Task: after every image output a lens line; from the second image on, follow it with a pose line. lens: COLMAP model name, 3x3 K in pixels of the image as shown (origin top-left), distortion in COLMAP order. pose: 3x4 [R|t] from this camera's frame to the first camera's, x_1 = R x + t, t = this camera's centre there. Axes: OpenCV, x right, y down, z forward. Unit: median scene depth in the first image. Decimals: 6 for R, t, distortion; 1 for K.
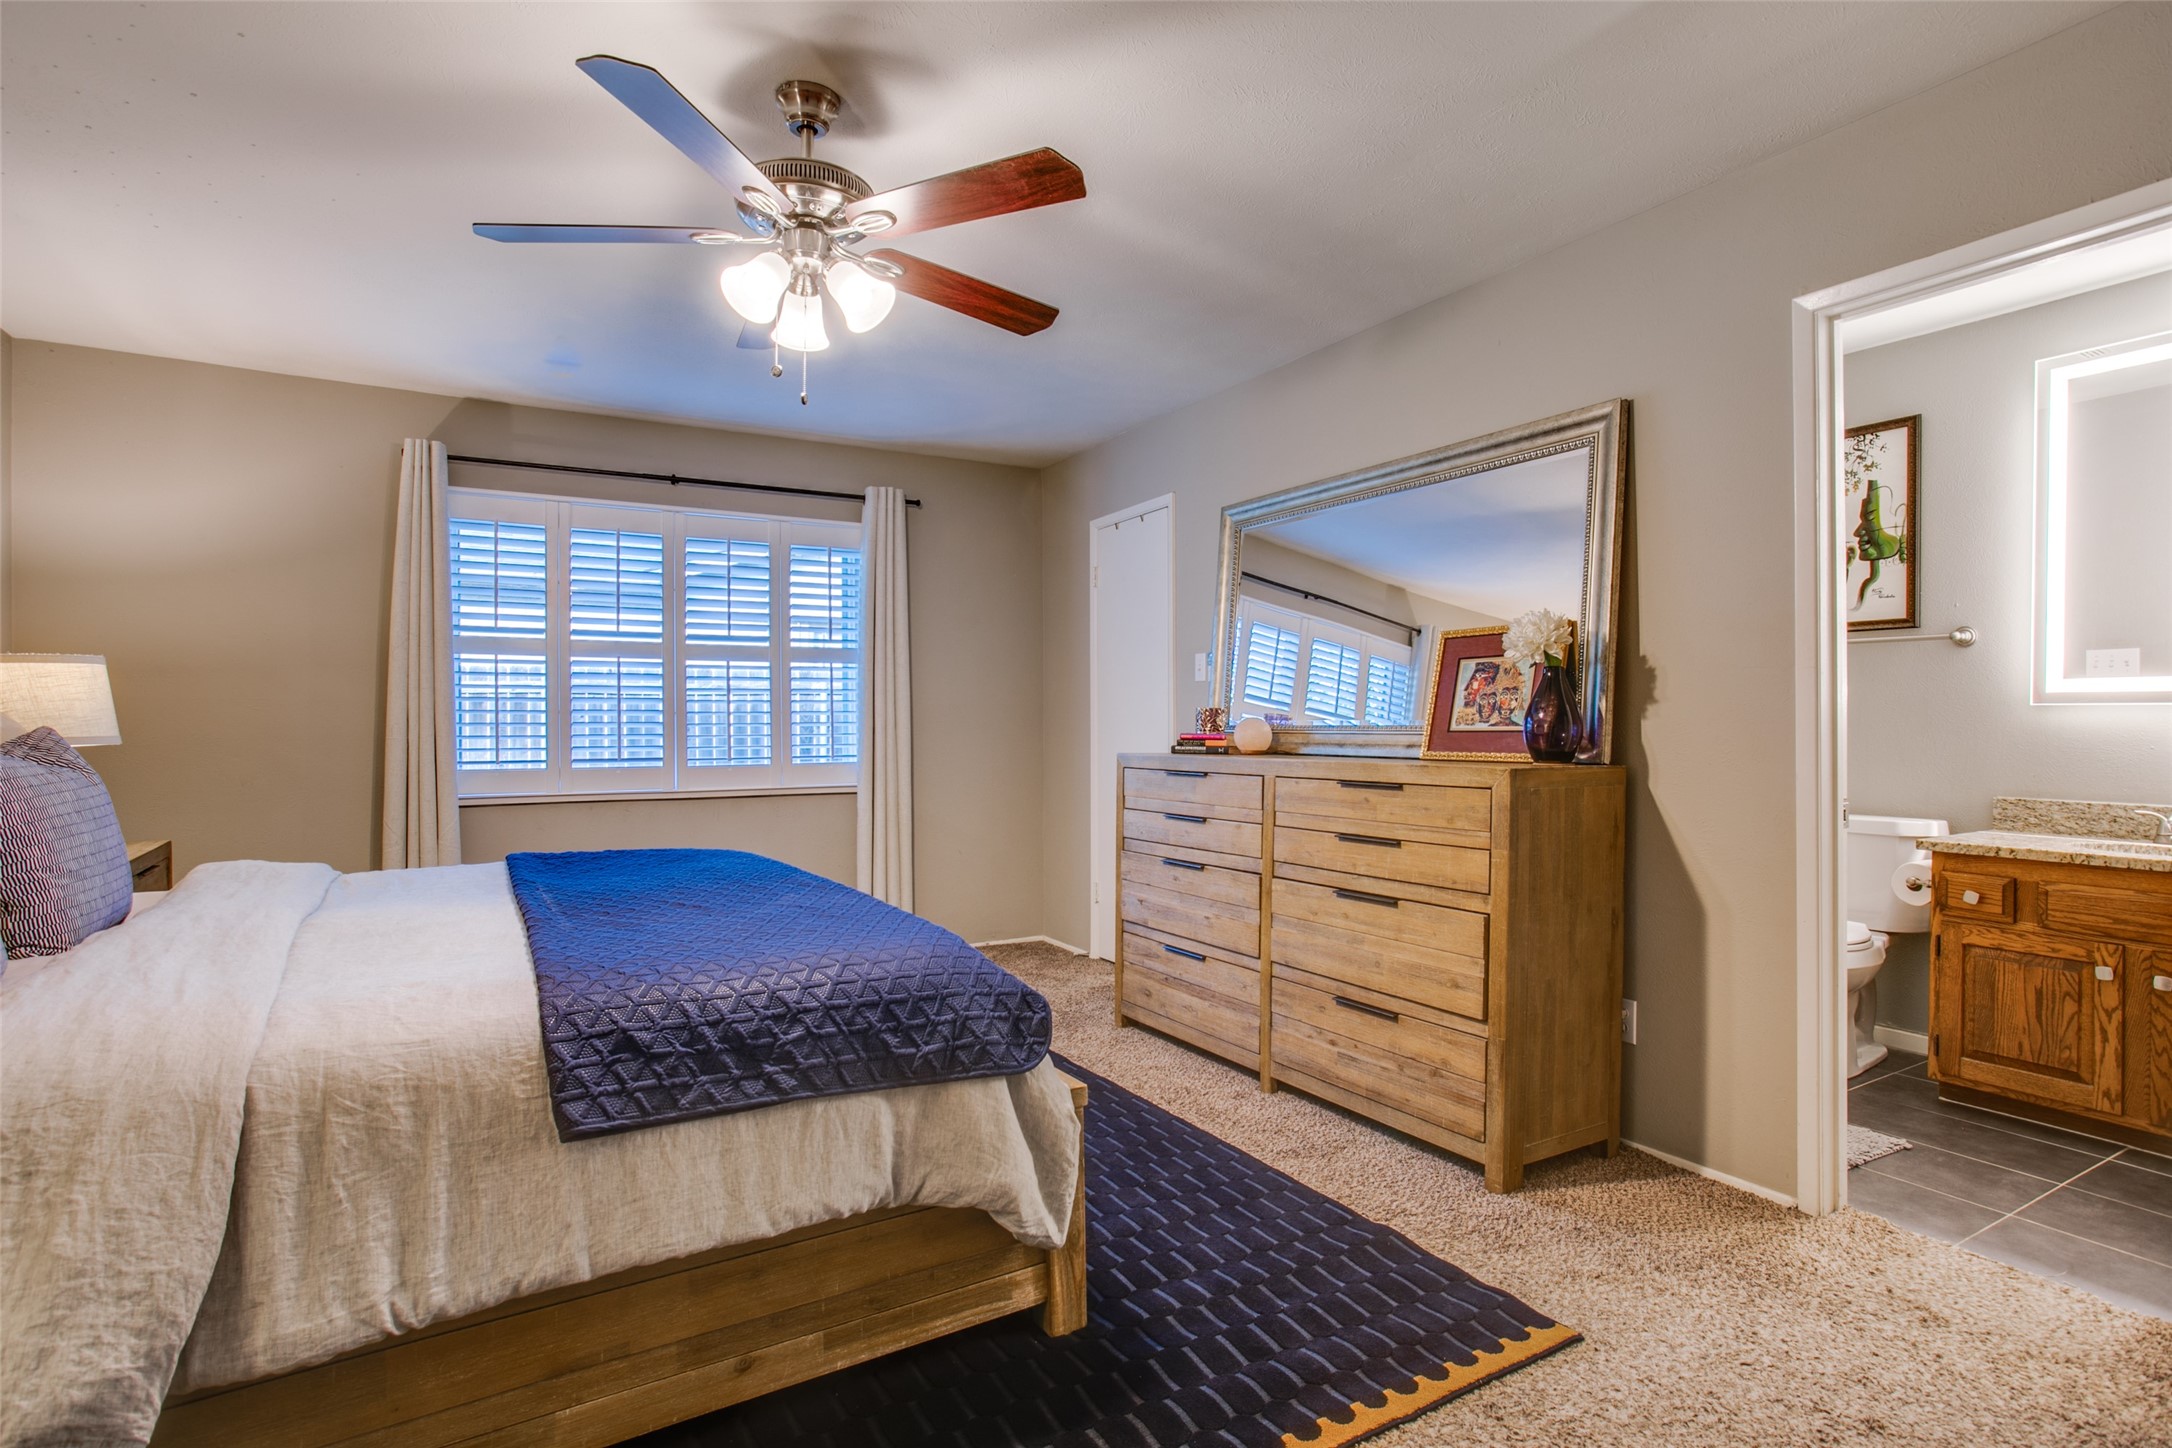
lens RADIAL K [[1110.3, 0, 1090.2], [0, 1110.3, 720.9], [0, 0, 1]] dist [0.034516, 0.000341]
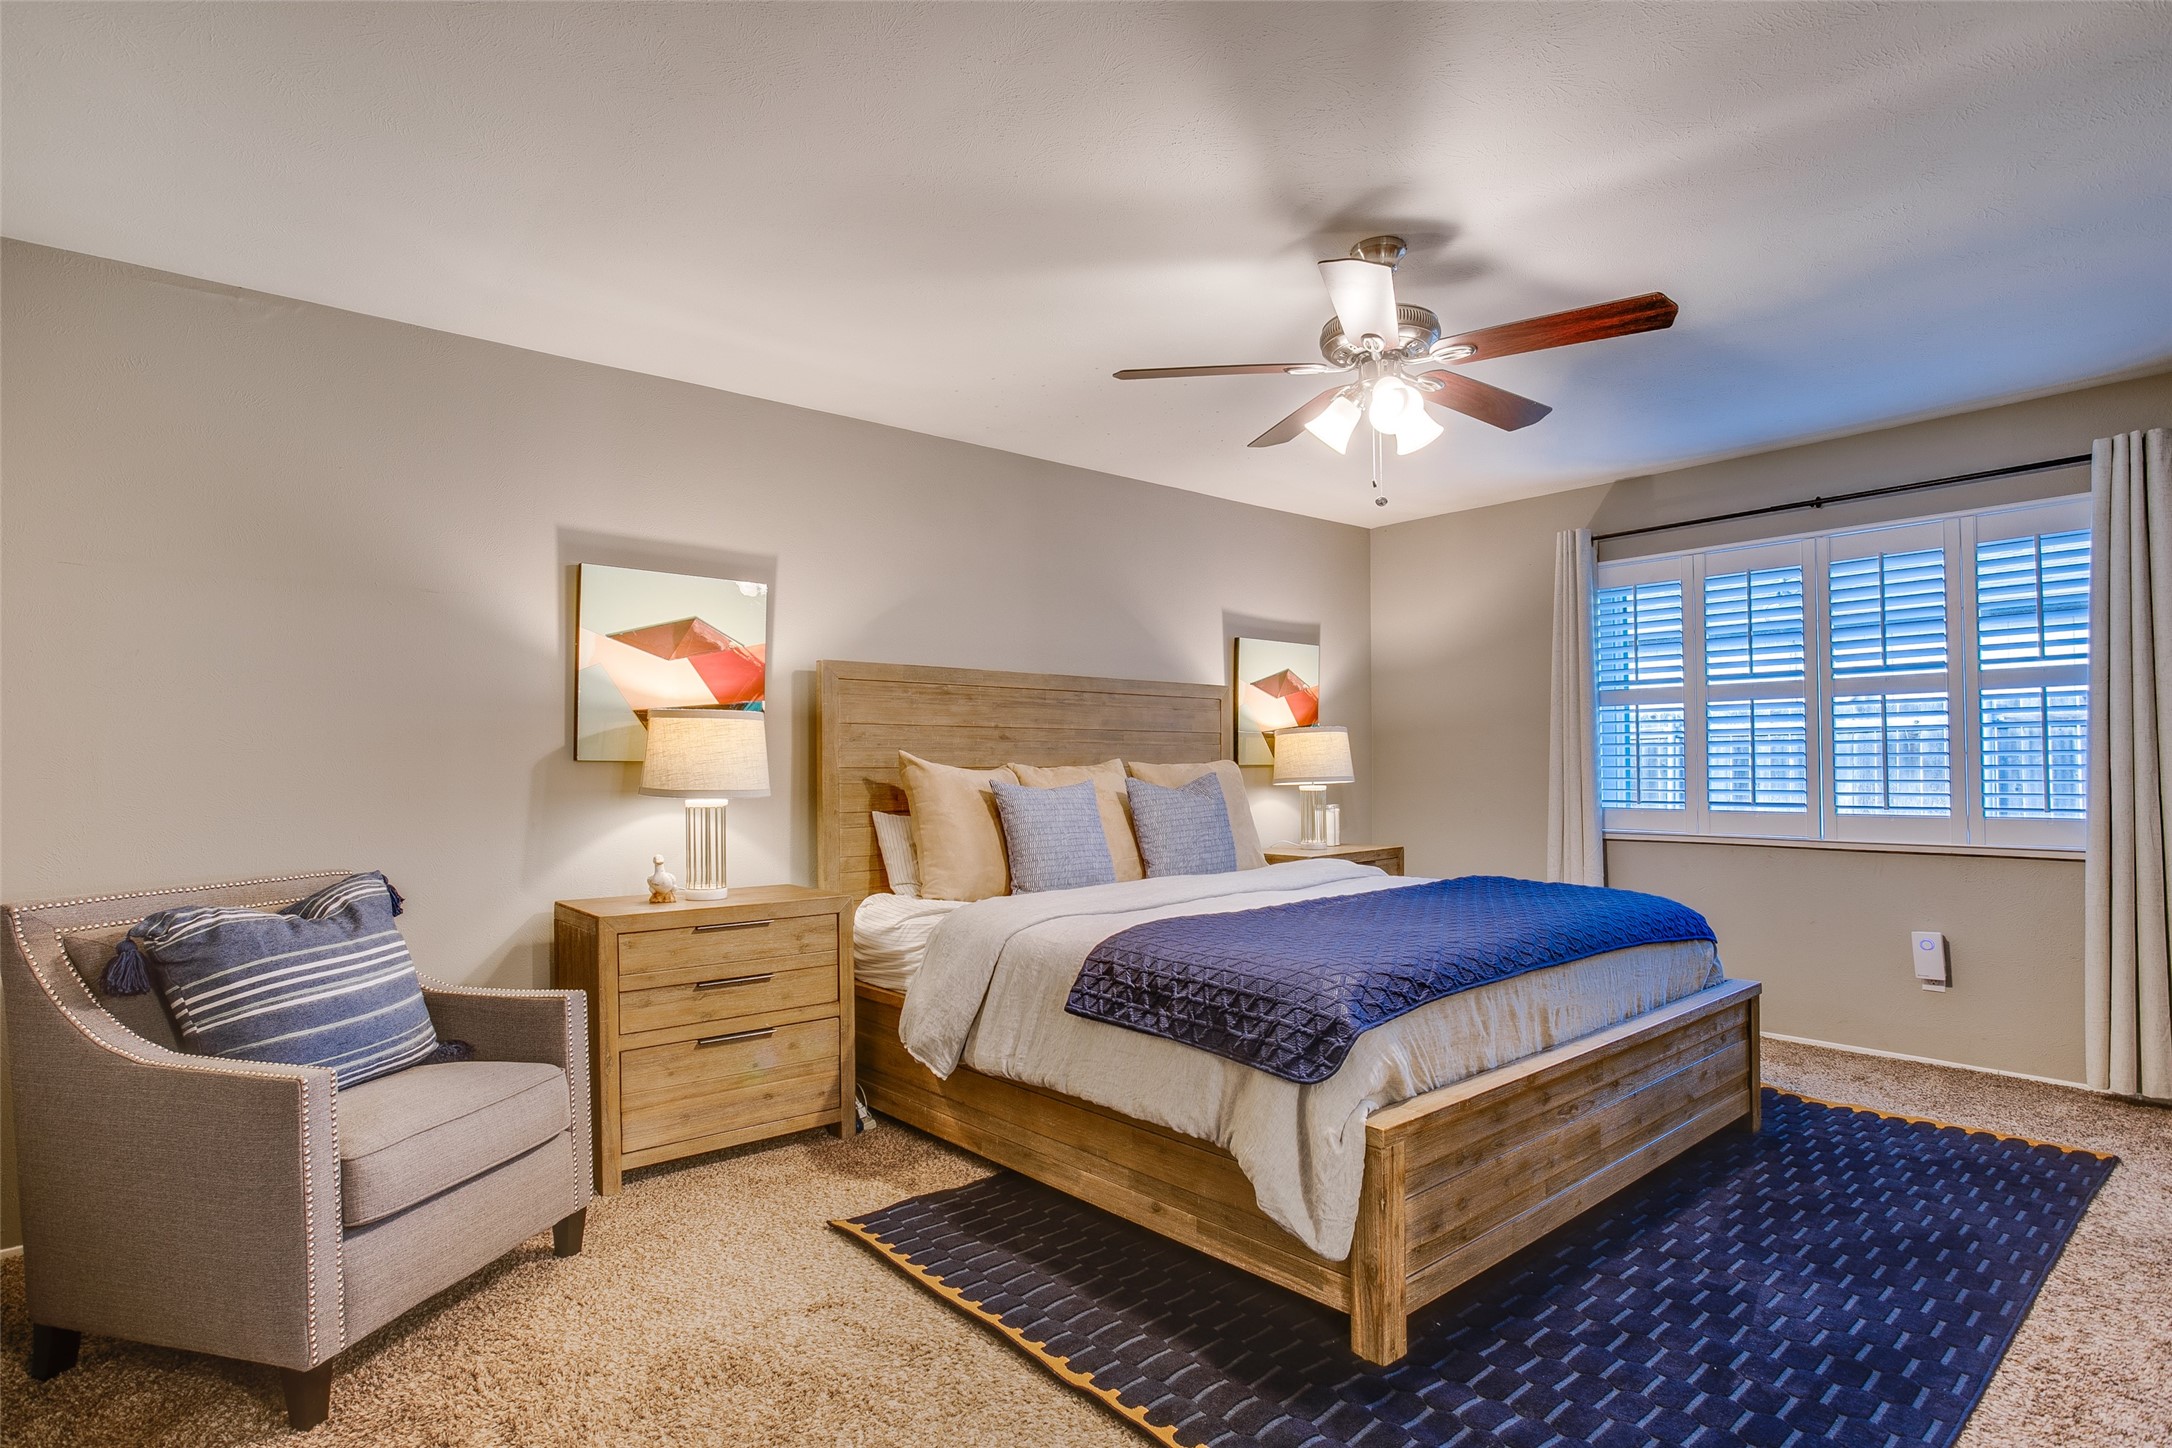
lens RADIAL K [[1110.3, 0, 1086.2], [0, 1110.3, 738.6], [0, 0, 1]] dist [0.034516, 0.000341]
pose [[0.190427, -0.024449, -0.981397, 0.435387], [0.006554, 0.999699, -0.023633, -0.004028], [0.981679, -0.001932, 0.190530, 0.243387]]
